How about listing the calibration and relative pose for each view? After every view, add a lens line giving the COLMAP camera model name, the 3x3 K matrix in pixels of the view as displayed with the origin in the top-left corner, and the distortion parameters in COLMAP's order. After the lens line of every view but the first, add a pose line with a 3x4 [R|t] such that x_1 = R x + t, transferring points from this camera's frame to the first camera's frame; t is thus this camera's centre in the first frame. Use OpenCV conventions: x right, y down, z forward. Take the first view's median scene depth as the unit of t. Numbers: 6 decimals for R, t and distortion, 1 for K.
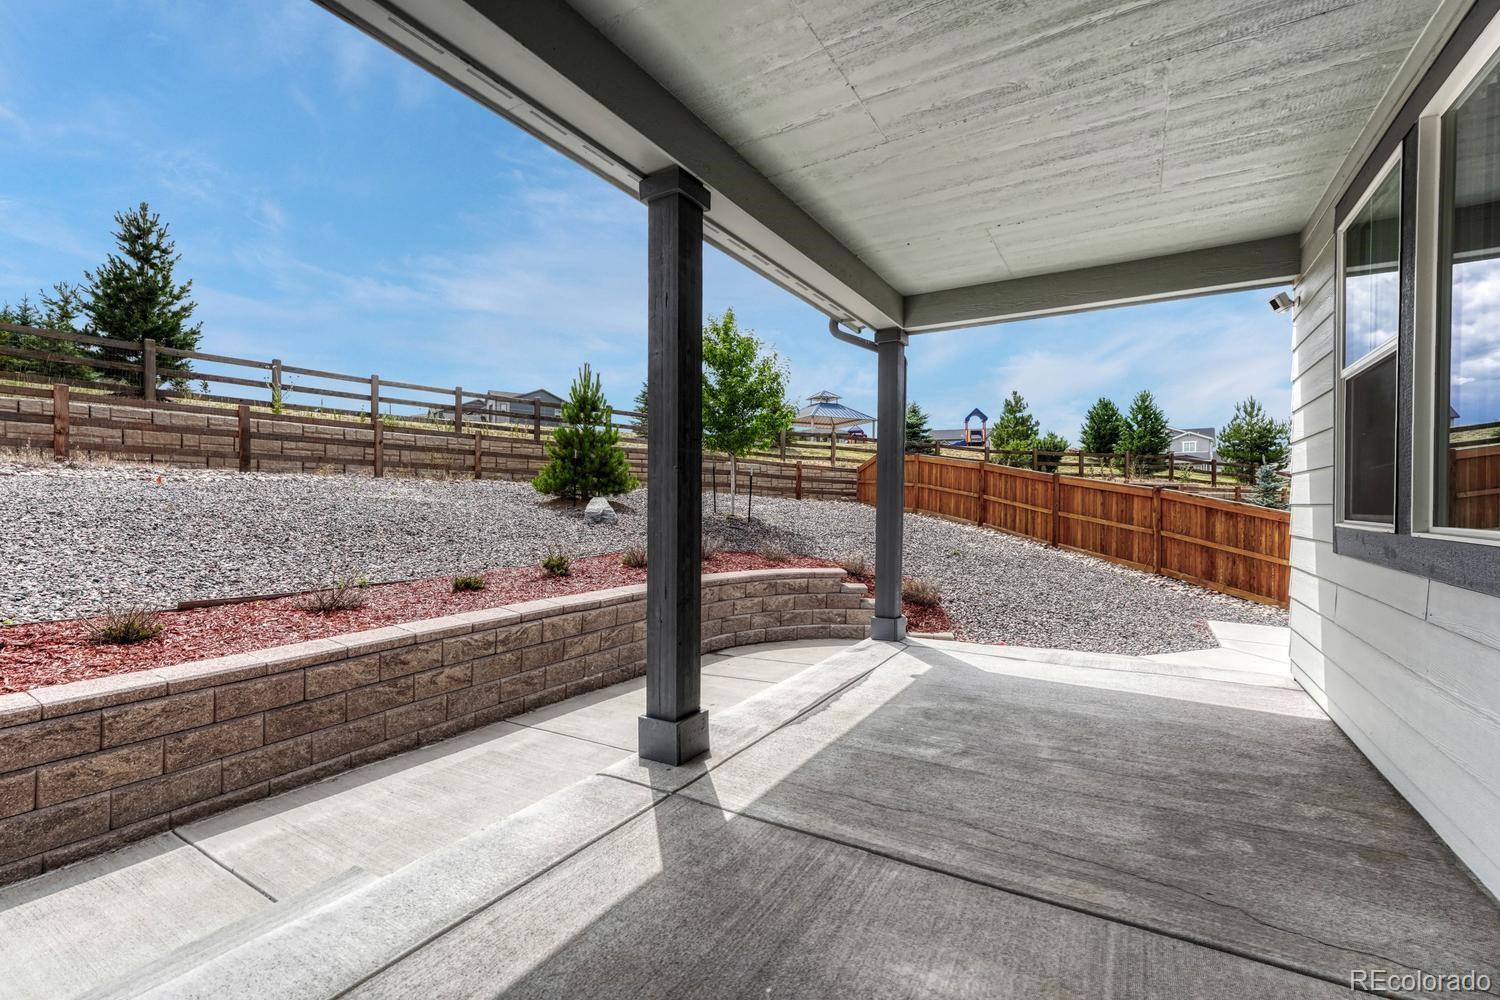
lens RADIAL K [[596.1, 0, 750.2], [0, 596.1, 503.5], [0, 0, 1]] dist [0.000435, 0.000004]
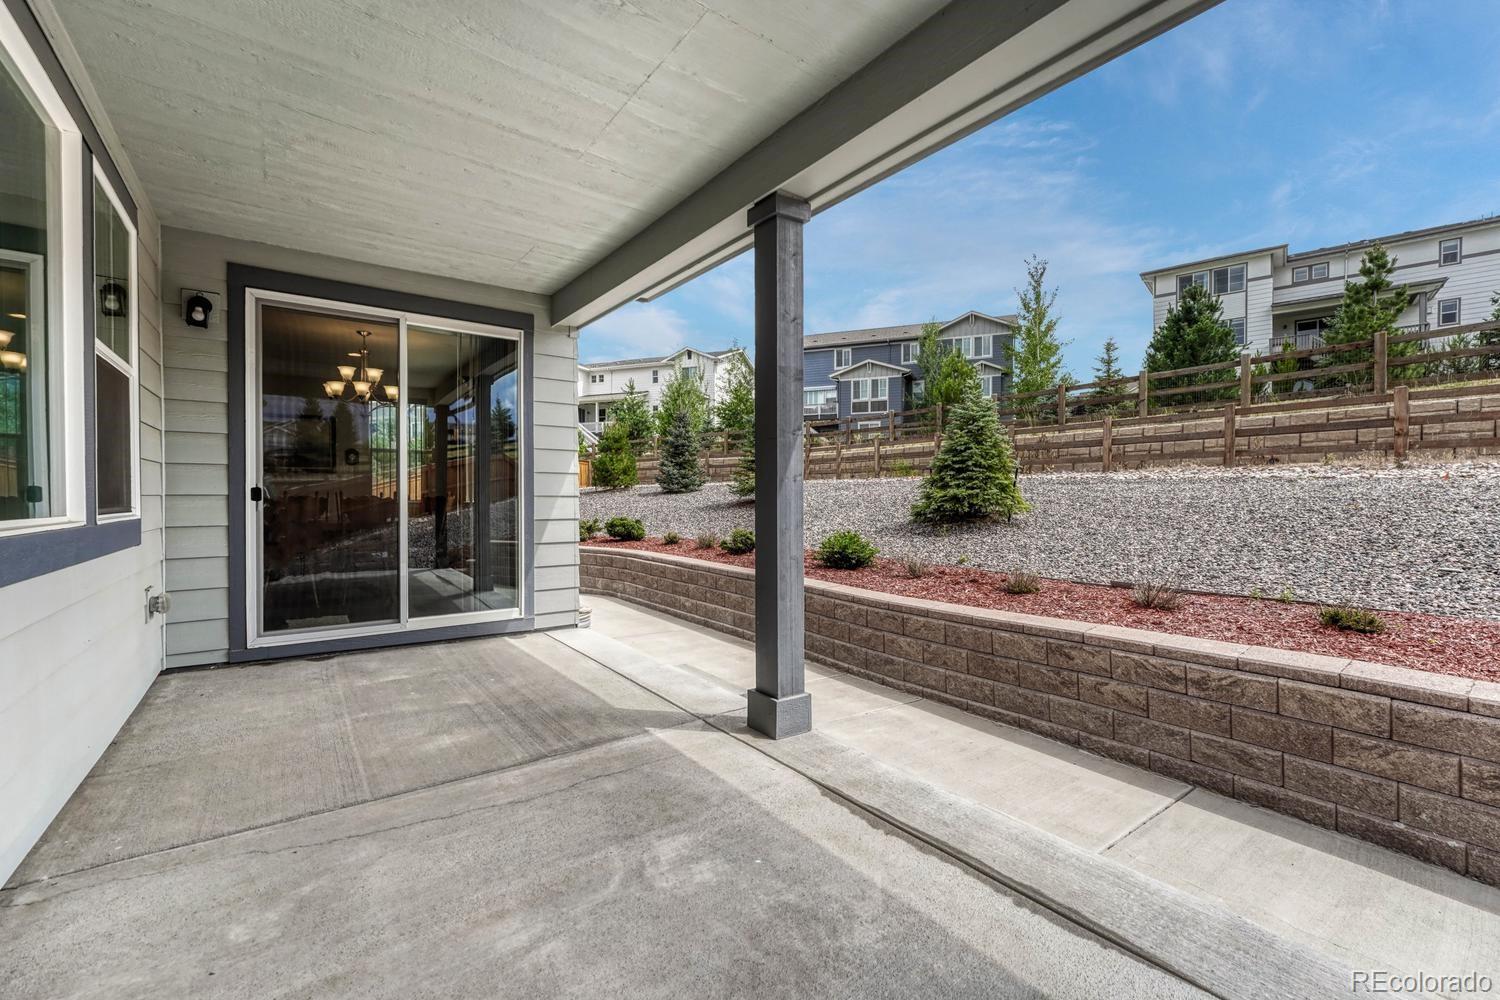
lens RADIAL K [[624.9, 0, 750.0], [0, 624.9, 500.0], [0, 0, 1]] dist [-0.003311, -0.000219]
pose [[-0.350354, -0.003151, -0.936612, 0.729641], [-0.004359, 0.999989, -0.001733, 0.003666], [0.936607, 0.003475, -0.350364, 1.026929]]
